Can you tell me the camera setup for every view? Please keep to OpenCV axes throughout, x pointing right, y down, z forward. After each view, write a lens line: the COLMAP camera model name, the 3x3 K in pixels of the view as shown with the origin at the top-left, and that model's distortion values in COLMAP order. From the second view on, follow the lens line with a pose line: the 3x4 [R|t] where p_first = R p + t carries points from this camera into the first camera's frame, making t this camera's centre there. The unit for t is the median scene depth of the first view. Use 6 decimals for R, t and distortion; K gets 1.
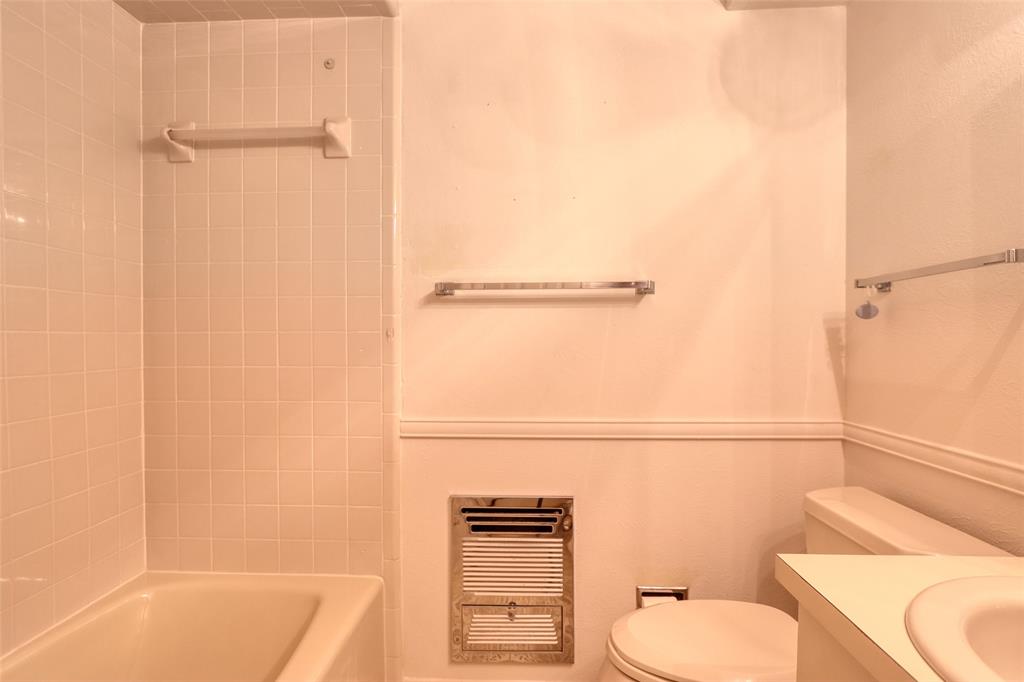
lens RADIAL K [[520.2, 0, 514.8], [0, 520.2, 348.5], [0, 0, 1]] dist [-0.013549, 0.002412]
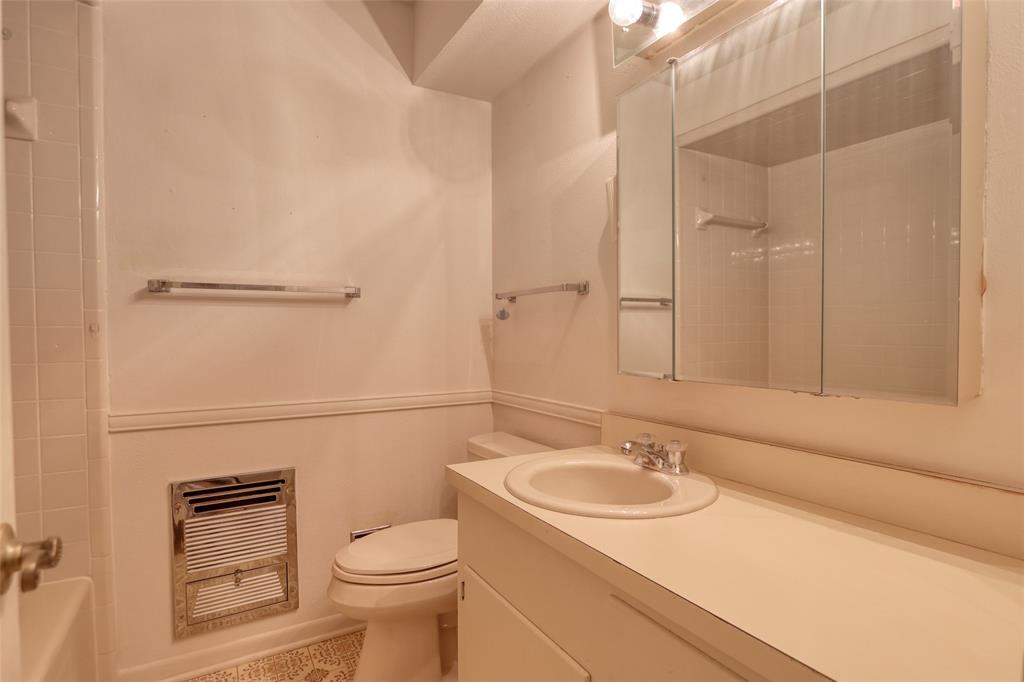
lens RADIAL K [[520.2, 0, 514.8], [0, 520.2, 348.5], [0, 0, 1]] dist [-0.013549, 0.002412]
pose [[0.839112, -0.017446, 0.543680, -0.103464], [0.011881, 0.999835, 0.013746, 0.005051], [-0.543830, -0.005075, 0.839180, -0.257938]]
